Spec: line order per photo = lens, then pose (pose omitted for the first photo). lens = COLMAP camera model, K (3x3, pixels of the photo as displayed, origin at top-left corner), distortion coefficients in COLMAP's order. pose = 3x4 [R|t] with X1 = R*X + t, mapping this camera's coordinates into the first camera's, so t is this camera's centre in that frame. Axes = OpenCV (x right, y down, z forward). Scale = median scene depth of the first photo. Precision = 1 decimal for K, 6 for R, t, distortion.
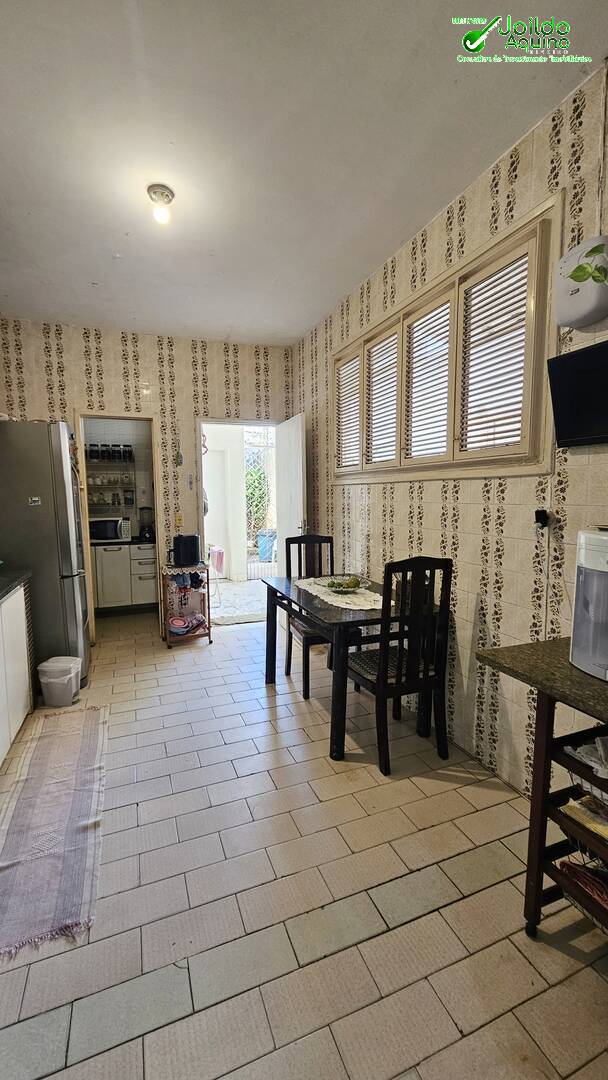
lens RADIAL K [[441.6, 0, 301.8], [0, 441.6, 538.7], [0, 0, 1]] dist [-0.002233, -0.000325]
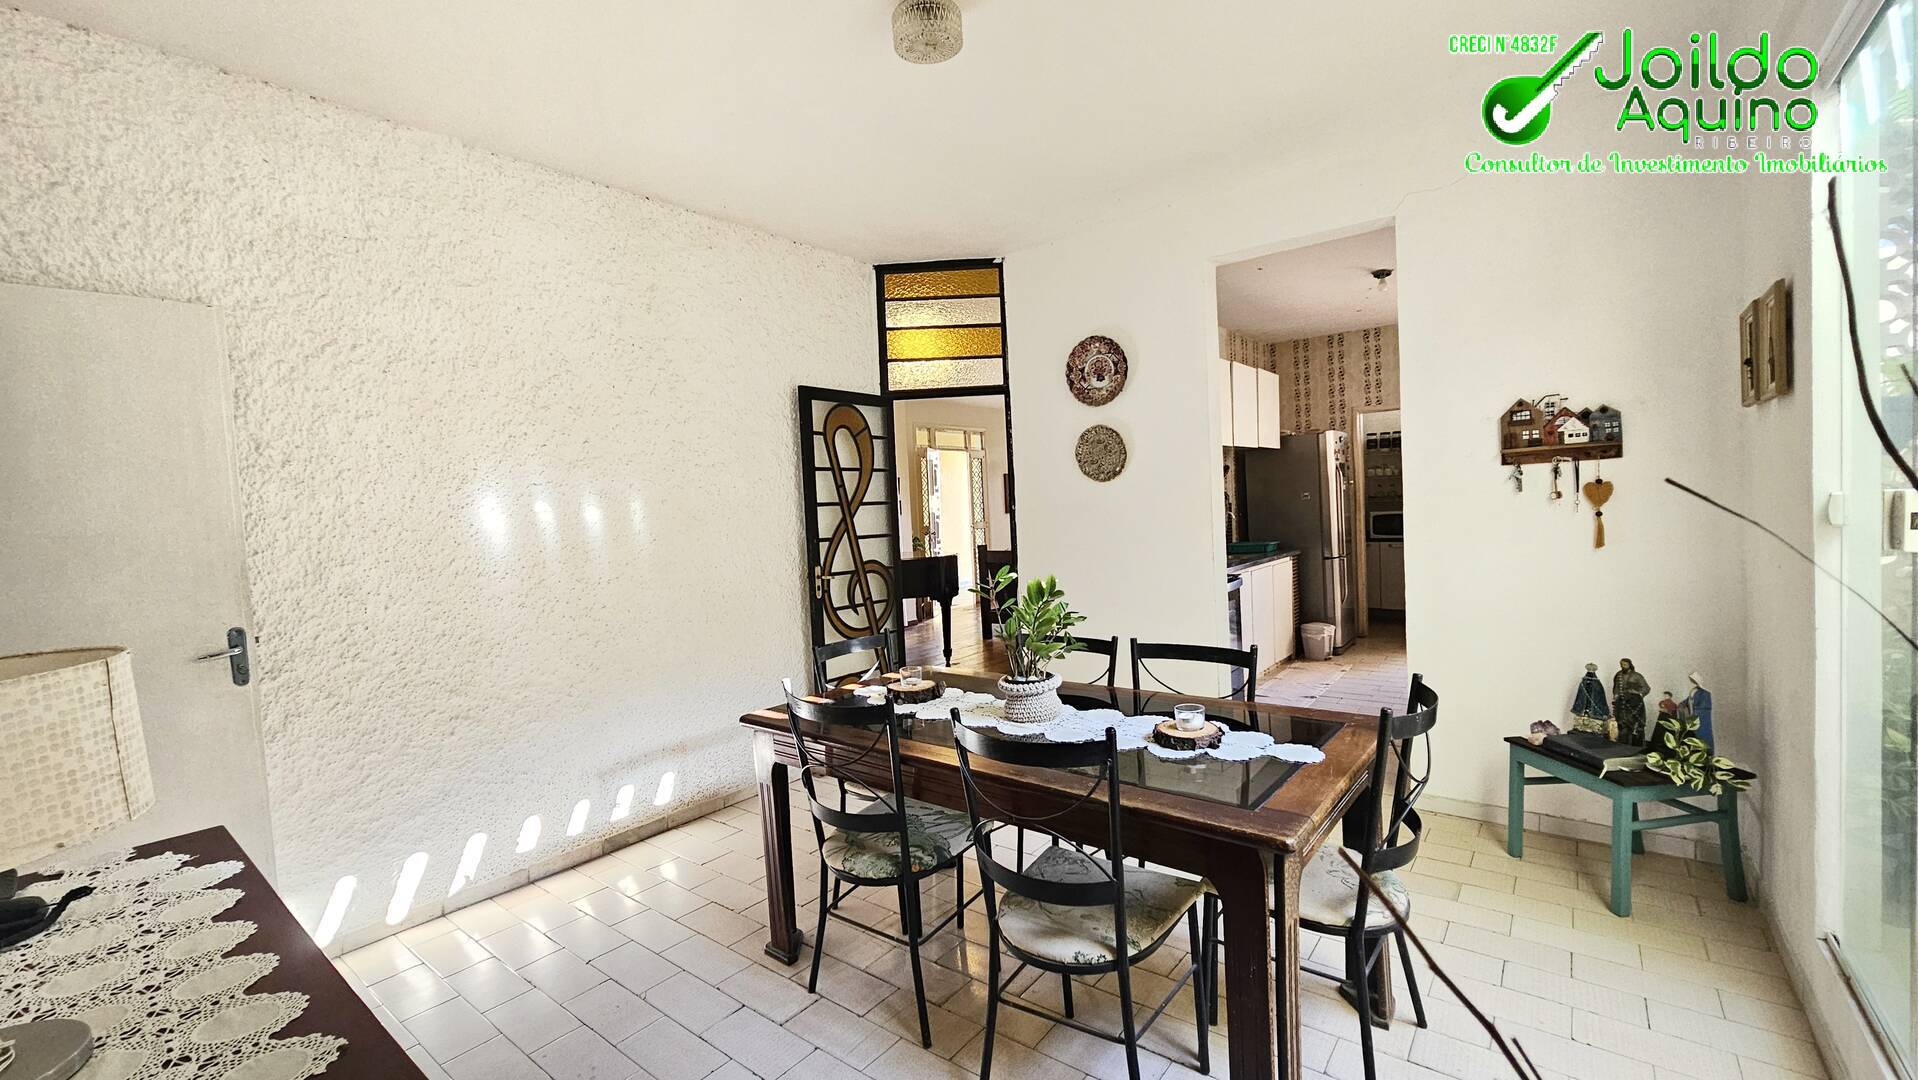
lens RADIAL K [[787.5, 0, 959.0], [0, 787.5, 540.0], [0, 0, 1]] dist [-0.003419, 0.000061]
pose [[0.503759, 0.022211, -0.863558, 0.770034], [-0.042757, 0.999085, 0.000755, 0.073956], [0.862785, 0.036543, 0.504248, -0.901092]]
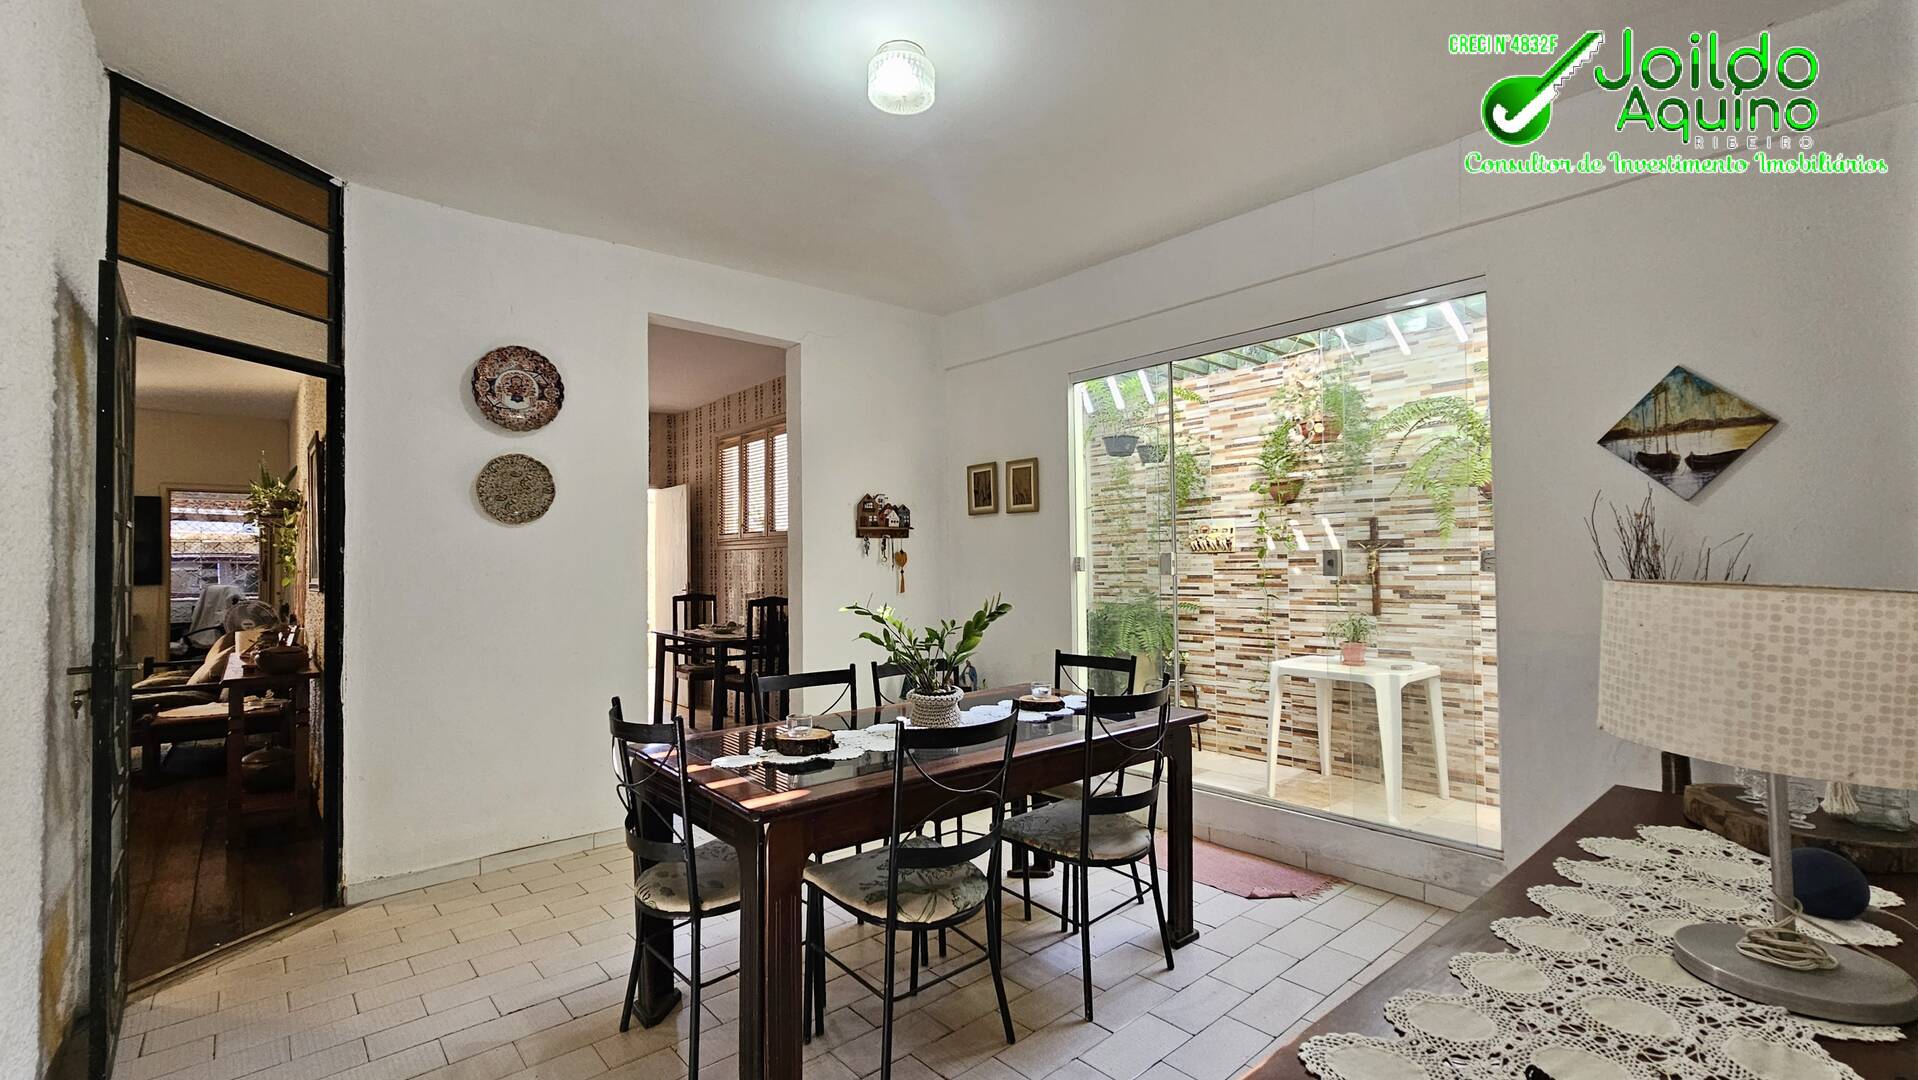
lens RADIAL K [[818.2, 0, 963.8], [0, 818.2, 543.5], [0, 0, 1]] dist [-0.004560, -0.000239]
pose [[0.941257, 0.008198, 0.337591, -0.041843], [0.035007, 0.991950, -0.121693, 0.148665], [-0.335871, 0.126362, 0.933394, -1.263264]]
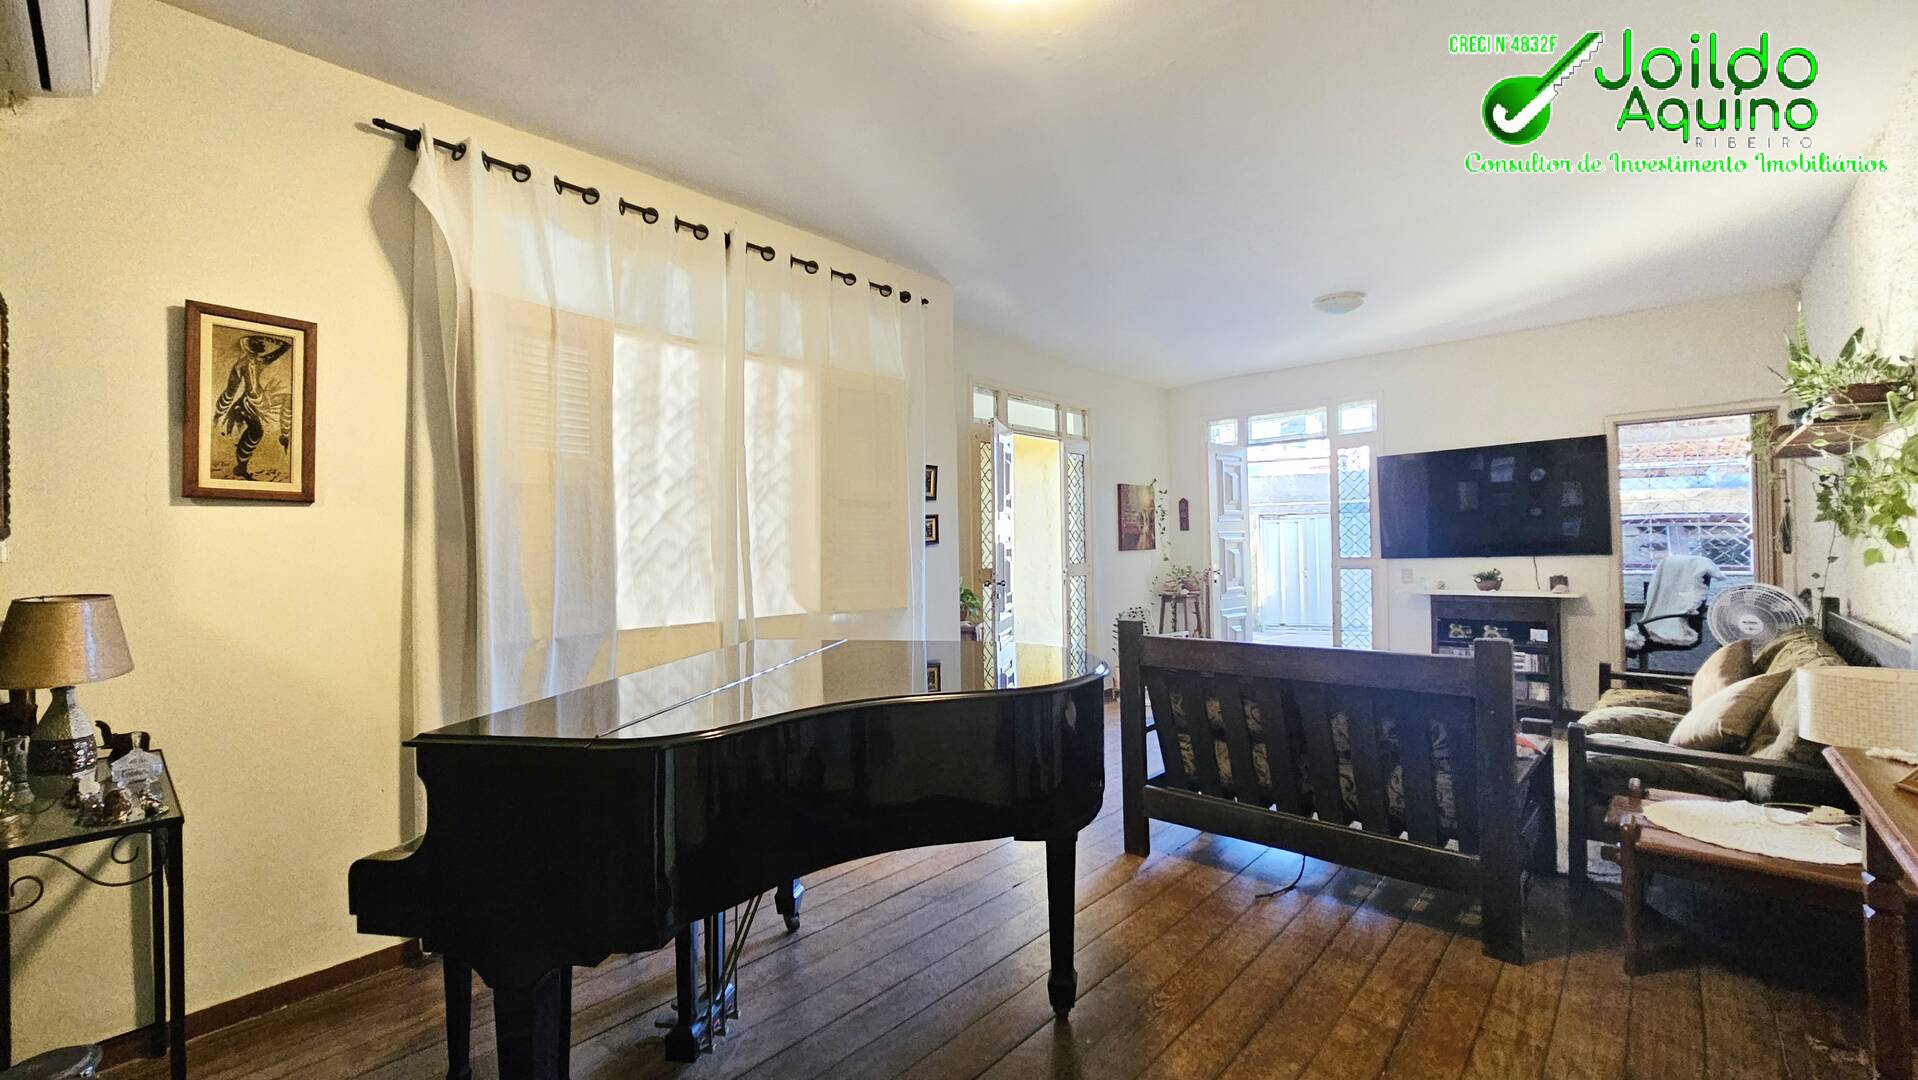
lens RADIAL K [[784.3, 0, 961.5], [0, 784.3, 550.4], [0, 0, 1]] dist [-0.002233, -0.000325]
pose [[0.450979, 0.003653, -0.892527, -0.581783], [-0.074904, 0.996619, -0.033769, 0.047460], [0.889386, 0.082083, 0.449728, -0.214344]]
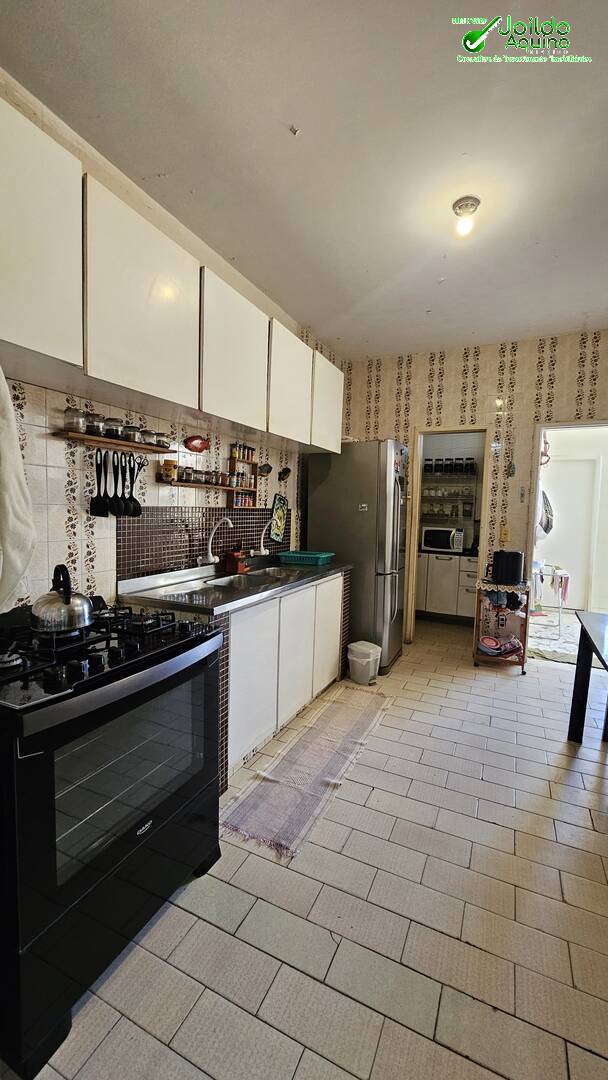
lens RADIAL K [[441.6, 0, 301.8], [0, 441.6, 538.7], [0, 0, 1]] dist [-0.002233, -0.000325]
pose [[0.681021, 0.081807, -0.727680, 0.145799], [-0.107284, 0.994163, 0.011360, 0.003113], [0.724363, 0.070332, 0.685822, 0.058421]]
